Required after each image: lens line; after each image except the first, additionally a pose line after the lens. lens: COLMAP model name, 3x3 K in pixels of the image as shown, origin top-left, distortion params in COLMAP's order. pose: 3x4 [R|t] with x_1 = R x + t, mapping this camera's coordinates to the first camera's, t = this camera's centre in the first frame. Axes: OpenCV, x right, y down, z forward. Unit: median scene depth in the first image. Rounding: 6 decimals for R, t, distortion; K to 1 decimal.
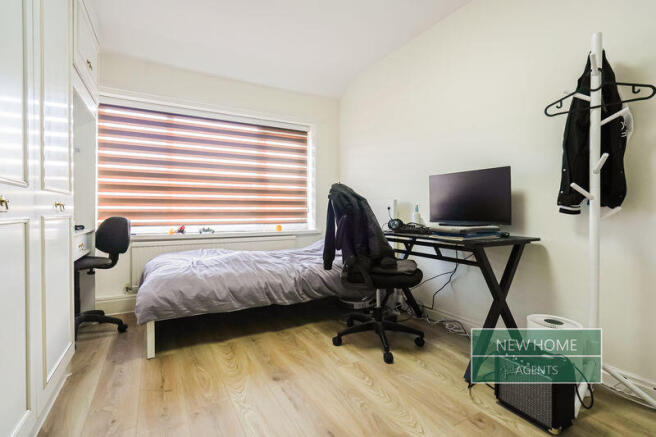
lens RADIAL K [[302.2, 0, 323.8], [0, 302.2, 212.5], [0, 0, 1]] dist [-0.019919, 0.000362]
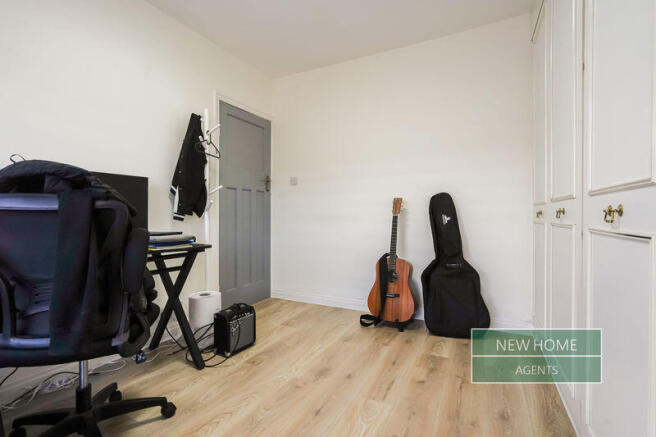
lens RADIAL K [[302.2, 0, 323.8], [0, 302.2, 212.5], [0, 0, 1]] dist [-0.019919, 0.000362]
pose [[-0.533720, 0.005257, 0.845645, -0.559455], [0.006196, 0.999978, -0.002306, -0.021147], [-0.845638, 0.004009, -0.533741, 0.911954]]
